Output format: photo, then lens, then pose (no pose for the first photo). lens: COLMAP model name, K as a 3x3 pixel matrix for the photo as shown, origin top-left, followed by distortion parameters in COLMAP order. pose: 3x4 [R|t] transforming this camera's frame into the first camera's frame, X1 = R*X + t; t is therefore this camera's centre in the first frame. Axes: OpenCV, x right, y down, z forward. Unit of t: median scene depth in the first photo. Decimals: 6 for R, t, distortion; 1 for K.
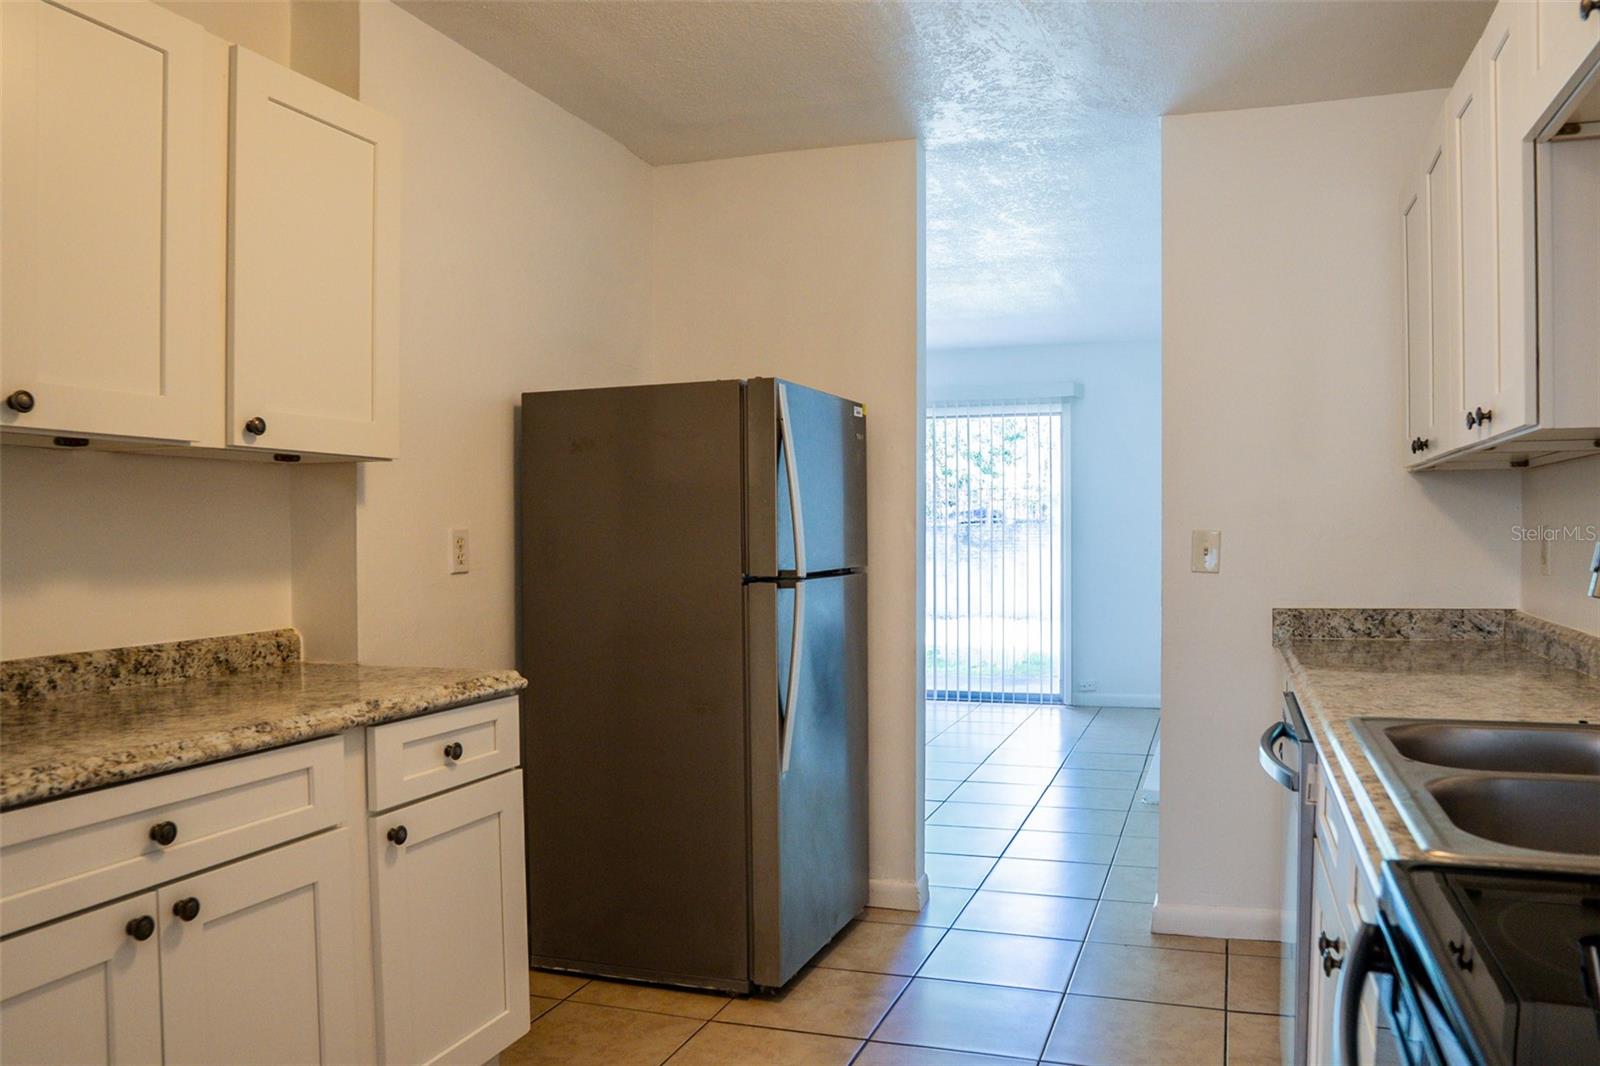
lens RADIAL K [[1146.2, 0, 807.1], [0, 1146.2, 538.0], [0, 0, 1]] dist [-0.099461, 0.031963]
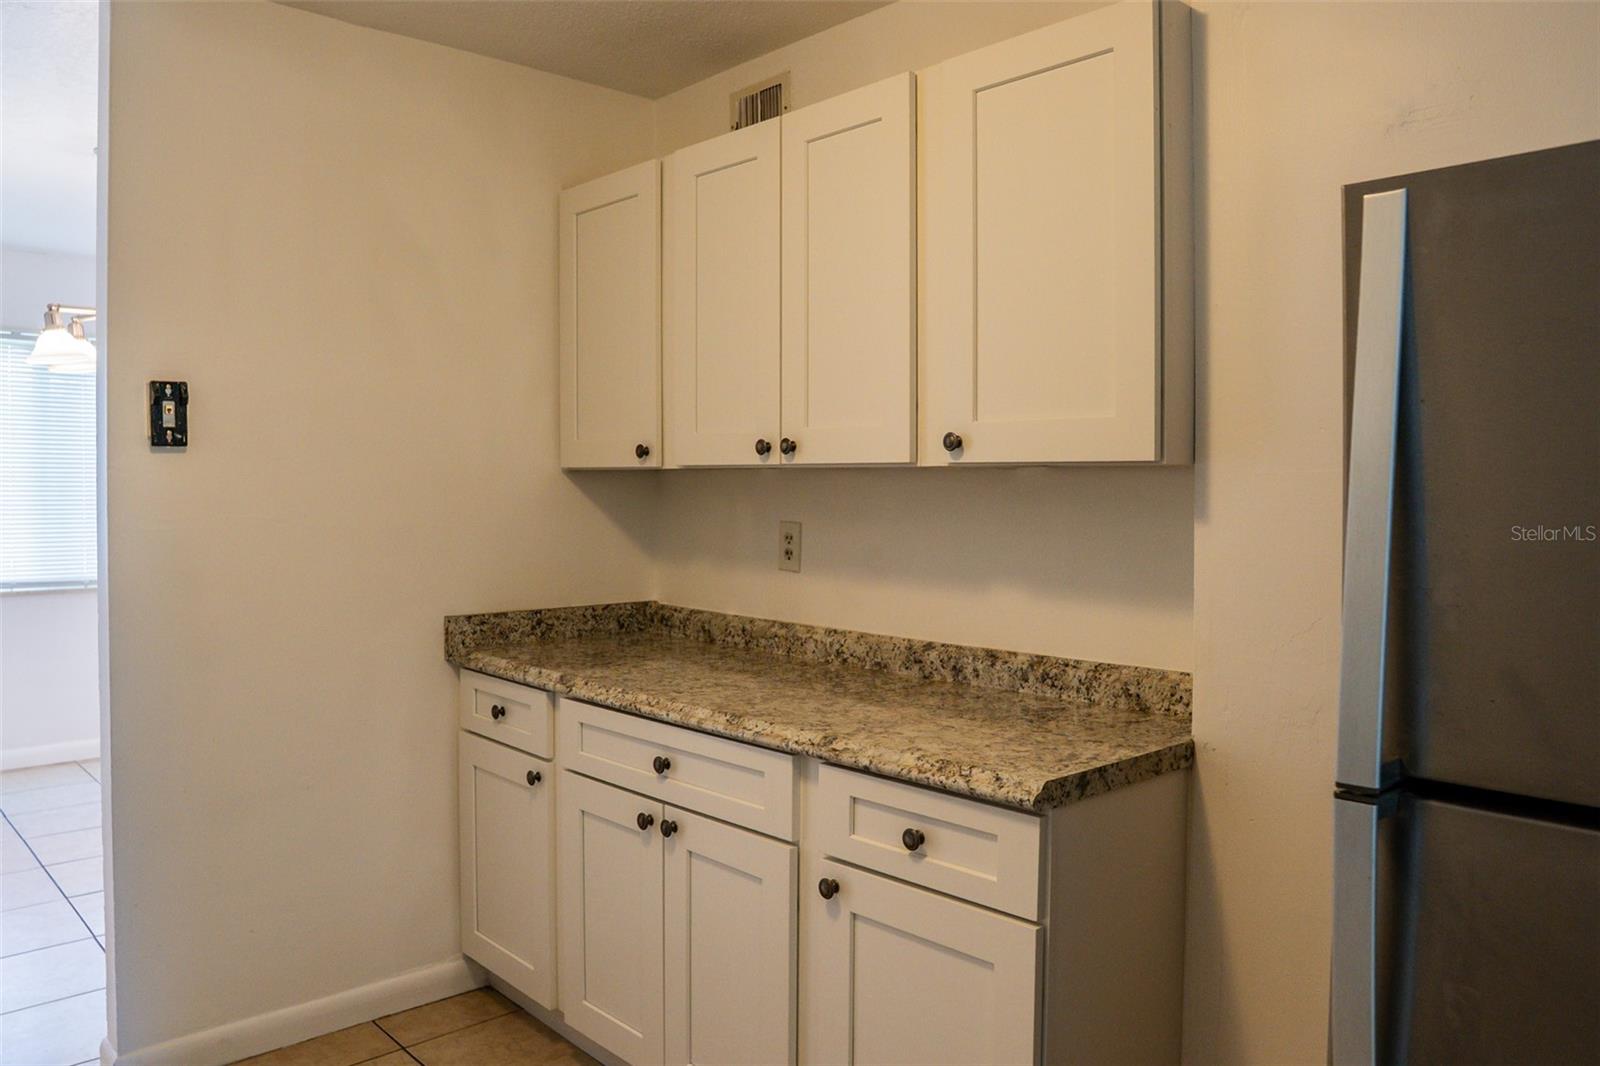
lens RADIAL K [[1146.2, 0, 804.7], [0, 1146.2, 521.4], [0, 0, 1]] dist [-0.099461, 0.031963]
pose [[-0.439316, 0.029351, -0.897853, 0.436501], [-0.007904, 0.999301, 0.036535, -0.064058], [0.898298, 0.023147, -0.438777, 1.288851]]
